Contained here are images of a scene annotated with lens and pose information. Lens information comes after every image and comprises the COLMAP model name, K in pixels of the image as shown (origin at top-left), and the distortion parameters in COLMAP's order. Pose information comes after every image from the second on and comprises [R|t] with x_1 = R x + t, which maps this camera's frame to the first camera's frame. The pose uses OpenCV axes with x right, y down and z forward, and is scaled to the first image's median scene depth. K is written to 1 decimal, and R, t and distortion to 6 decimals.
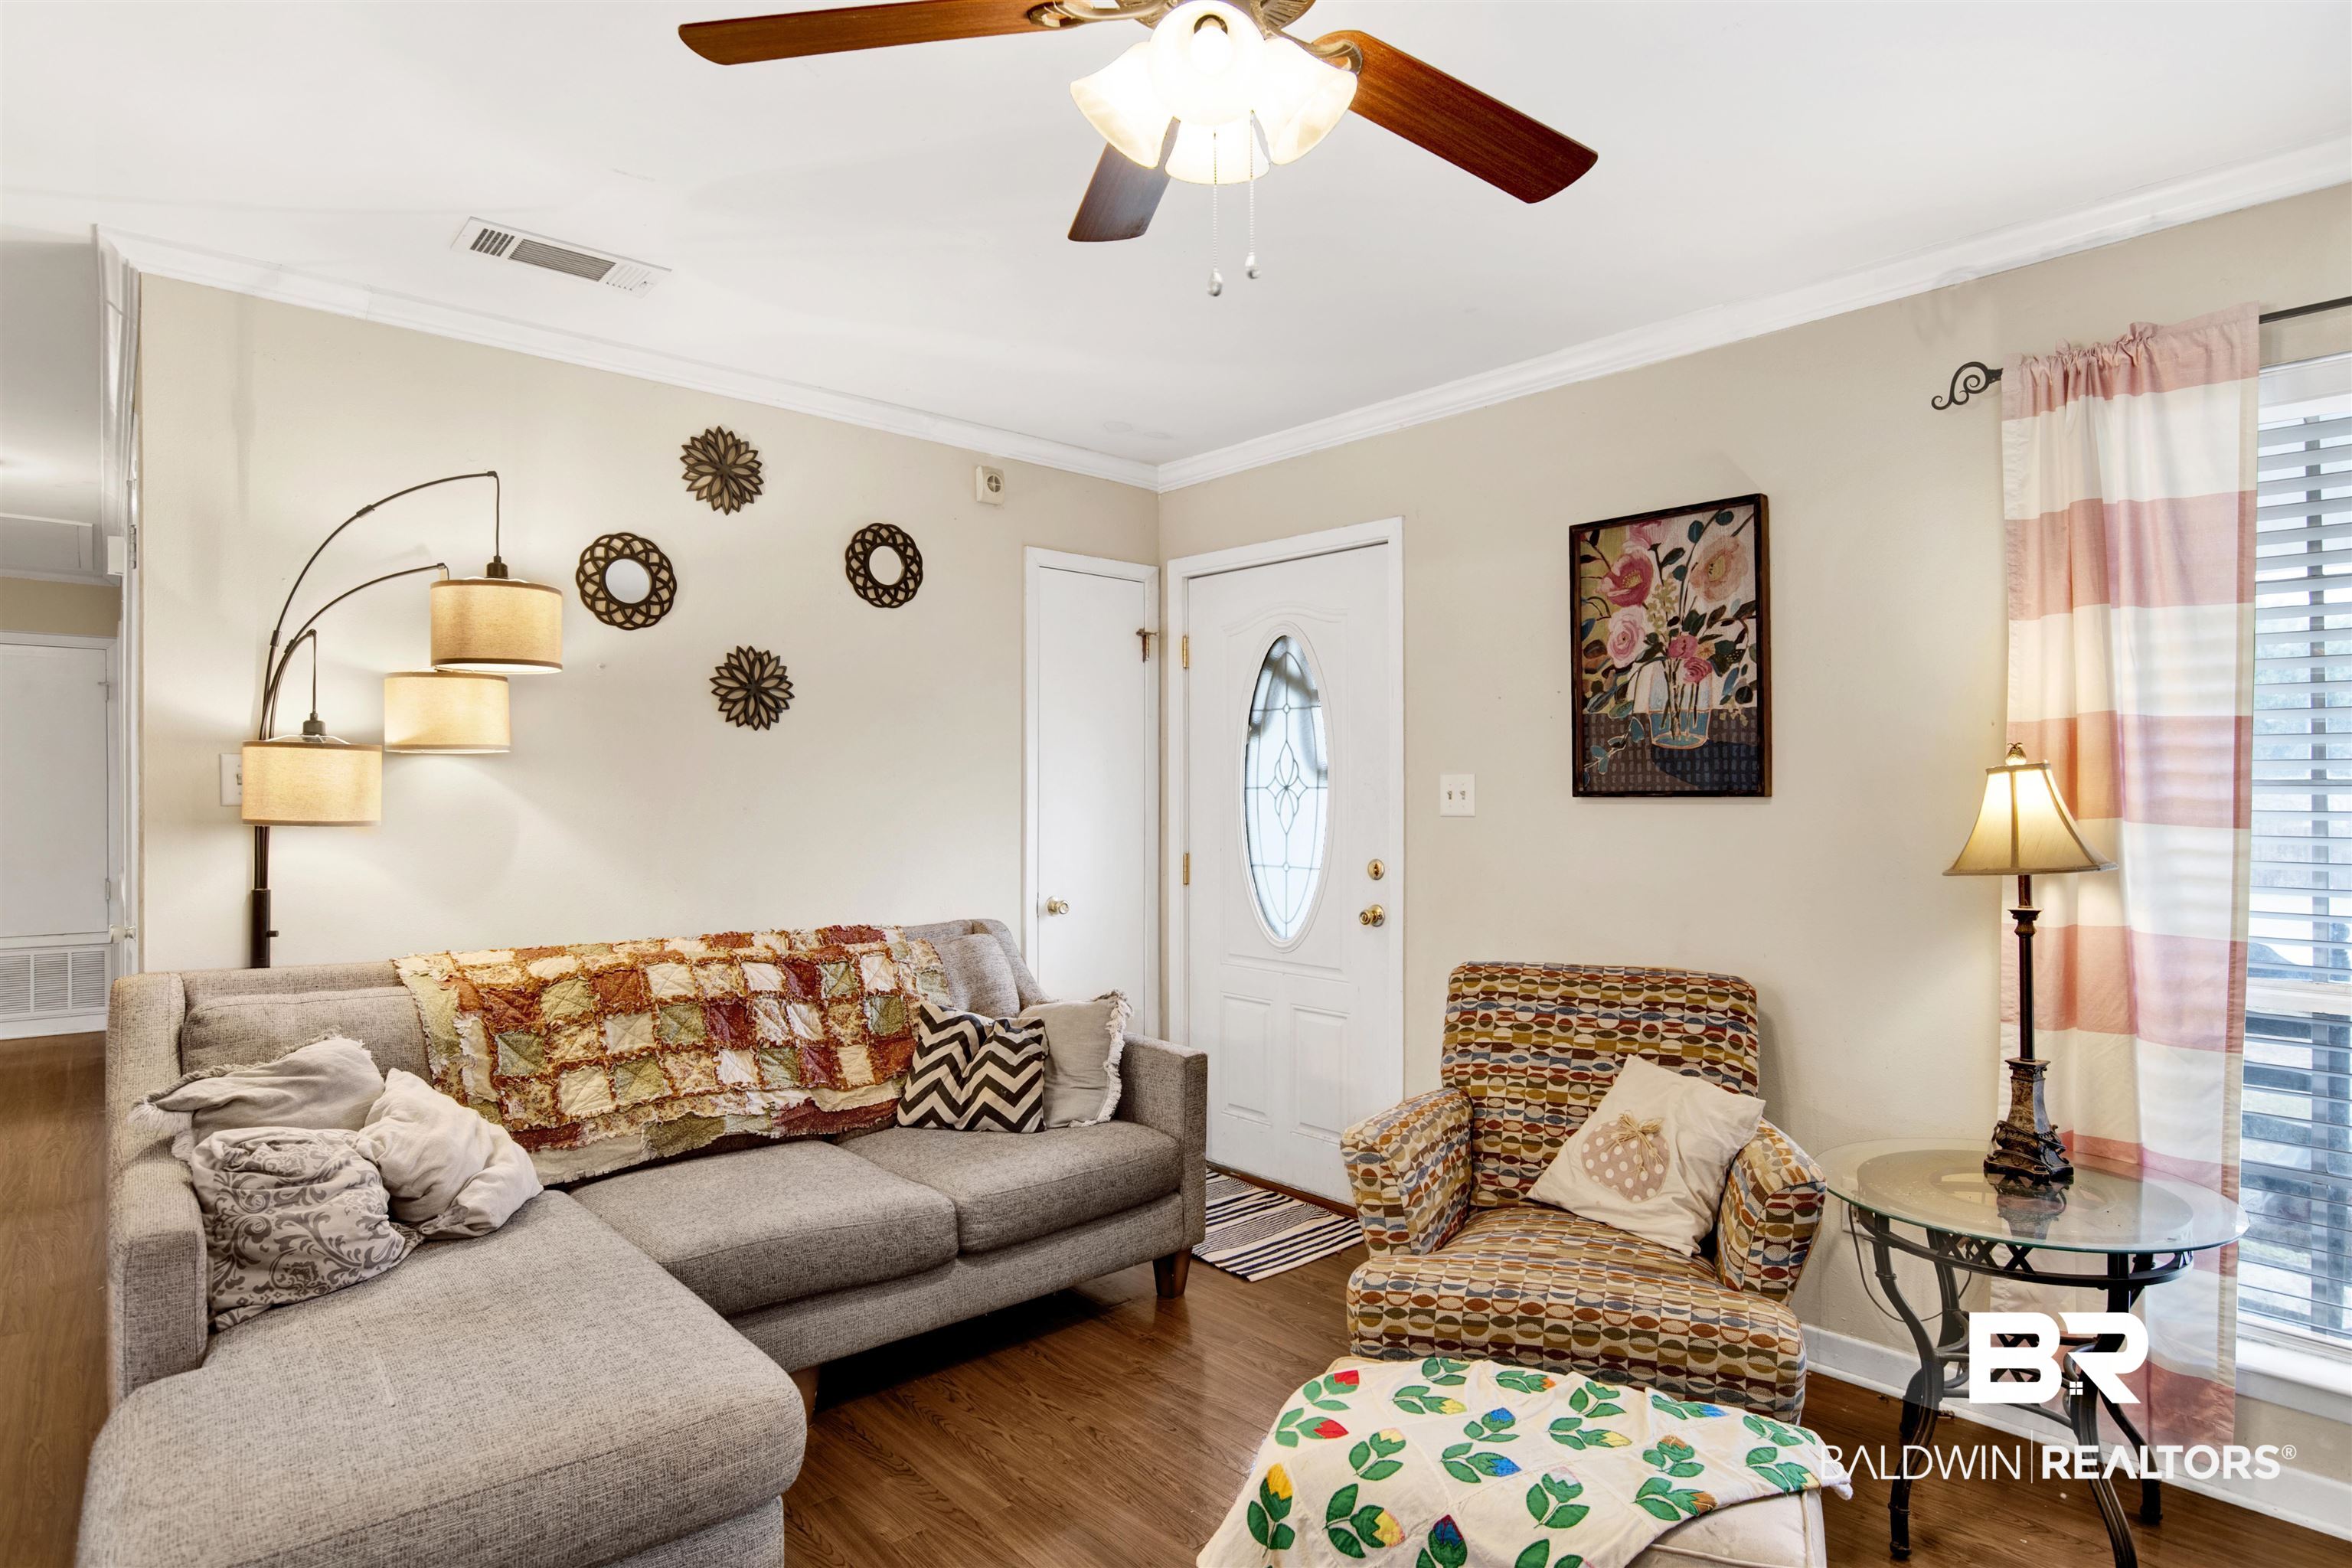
lens RADIAL K [[1243.3, 0, 1167.8], [0, 1243.3, 785.8], [0, 0, 1]] dist [-0.044492, 0.003385]
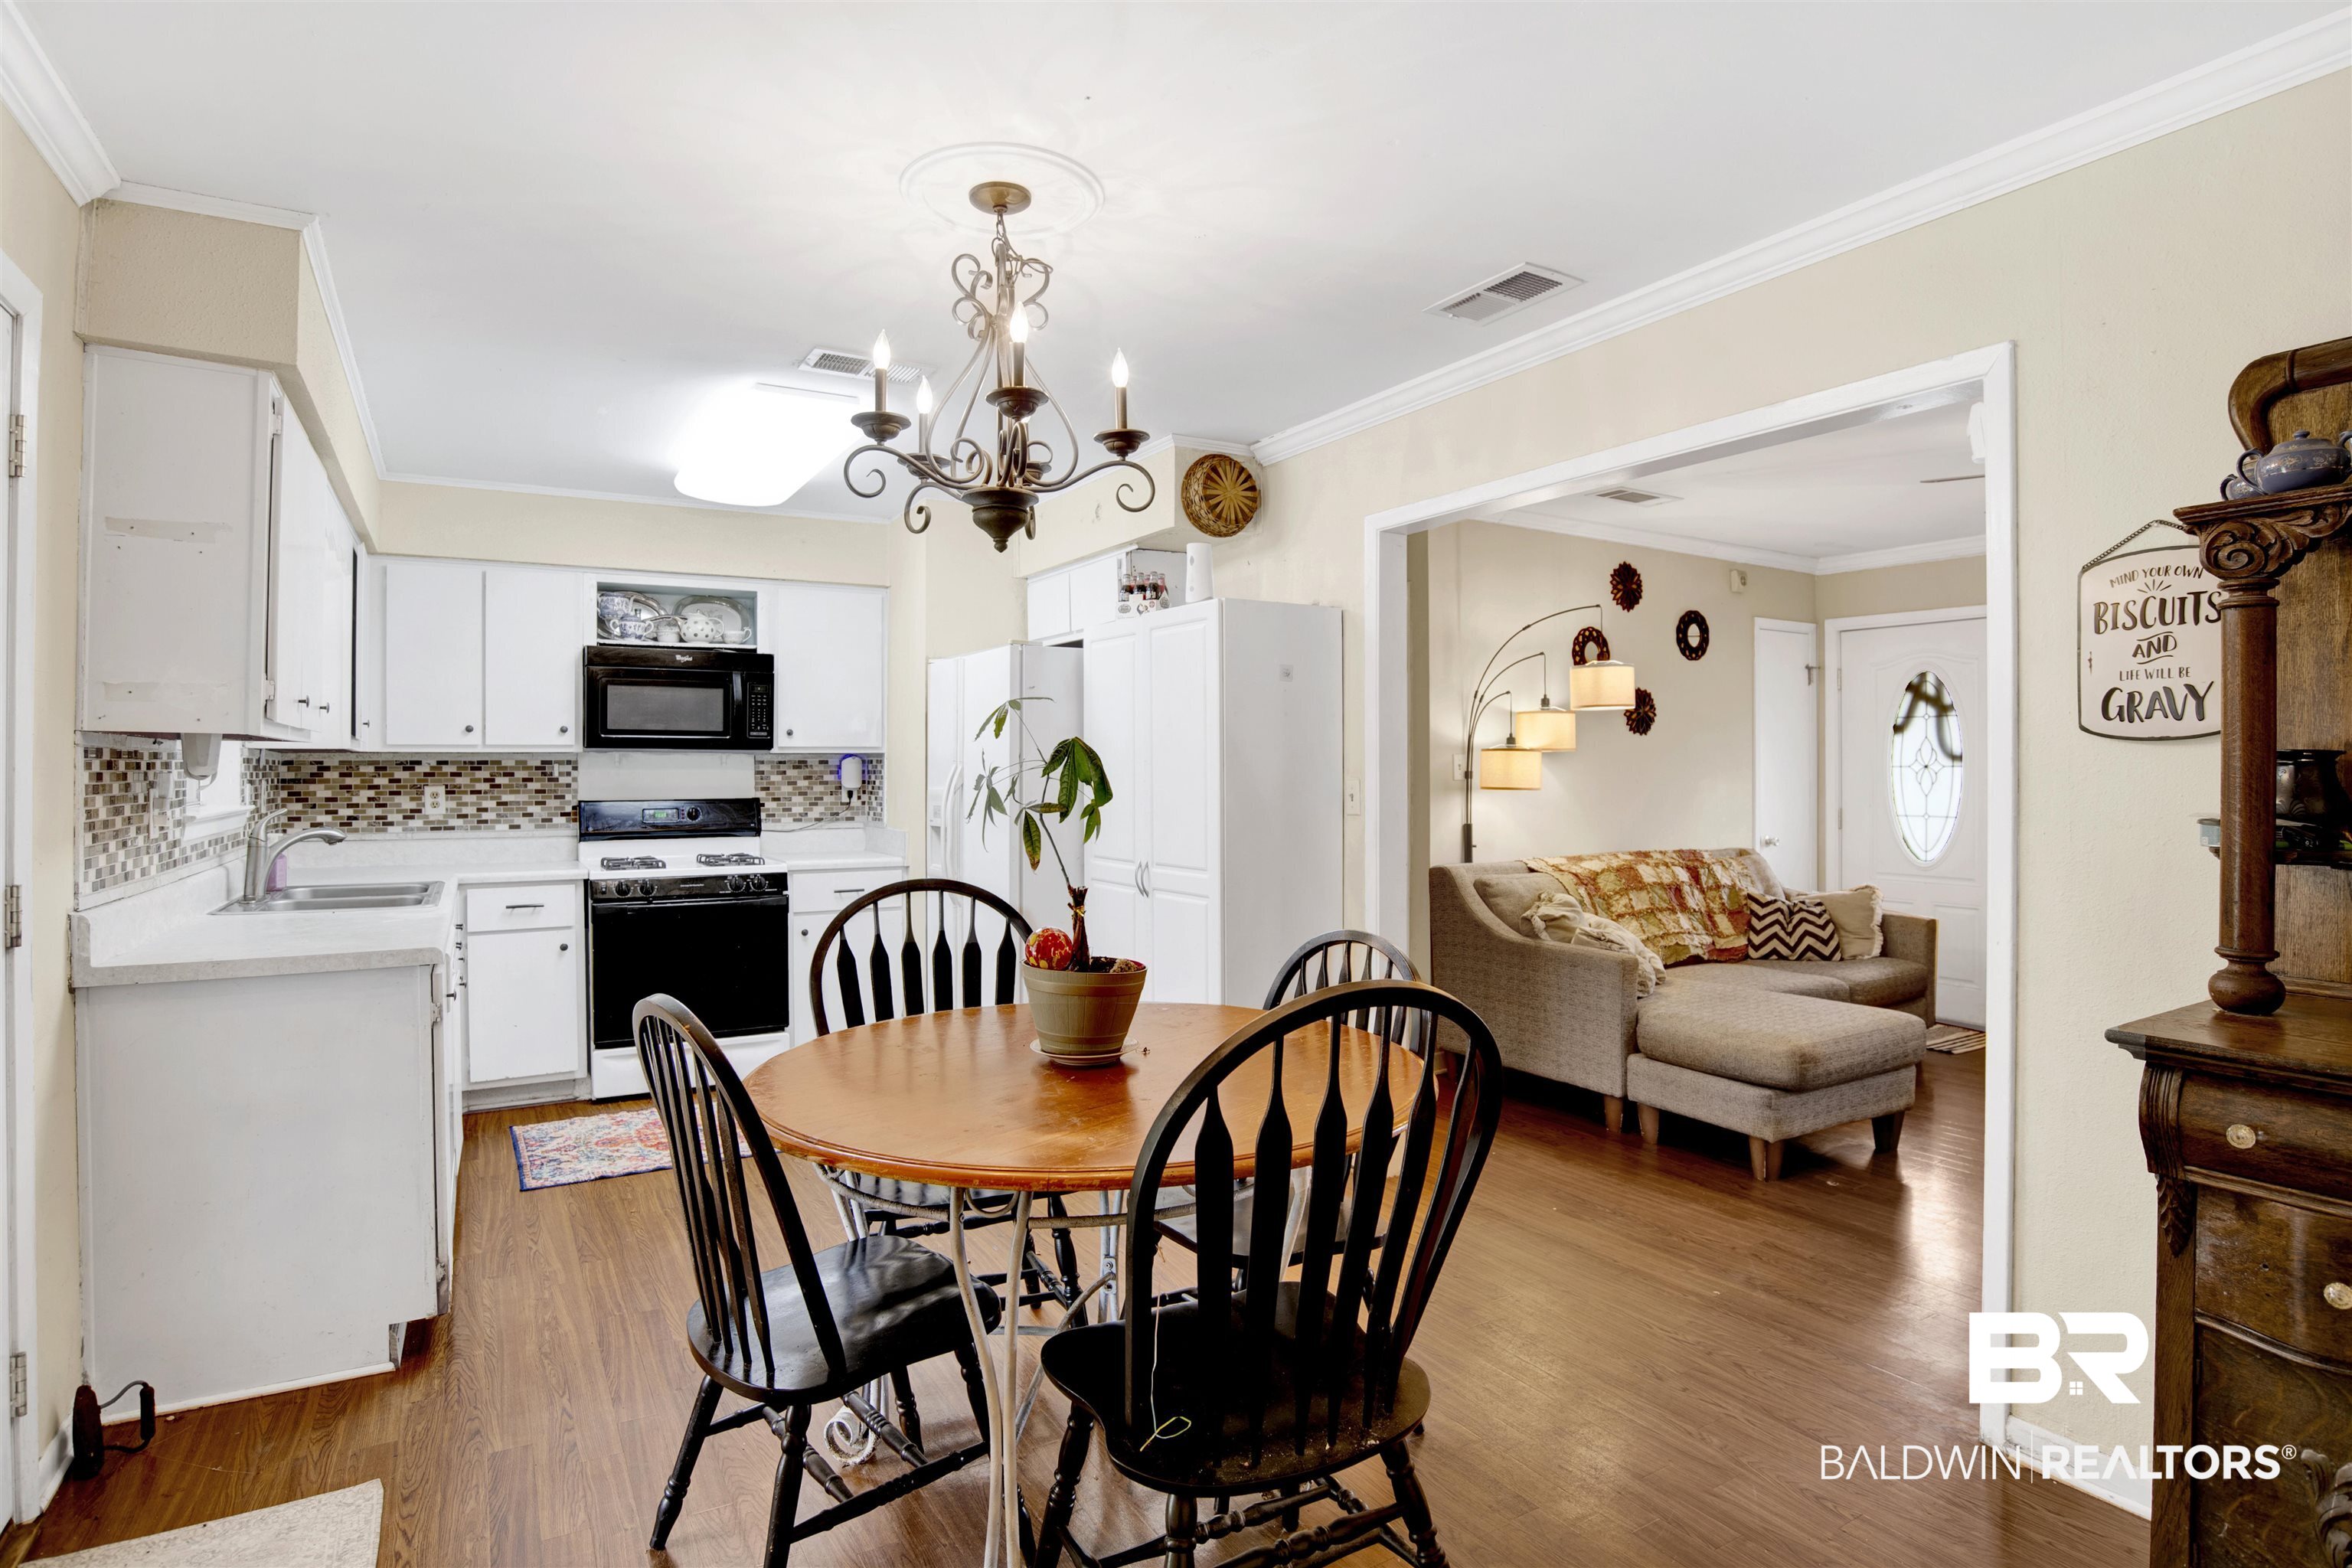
lens RADIAL K [[1243.3, 0, 1188.5], [0, 1243.3, 782.1], [0, 0, 1]] dist [-0.044492, 0.003385]
pose [[0.986107, -0.004288, -0.166054, -0.715393], [0.007453, 0.999802, 0.018443, -0.017827], [0.165942, -0.019425, 0.985944, -0.869462]]
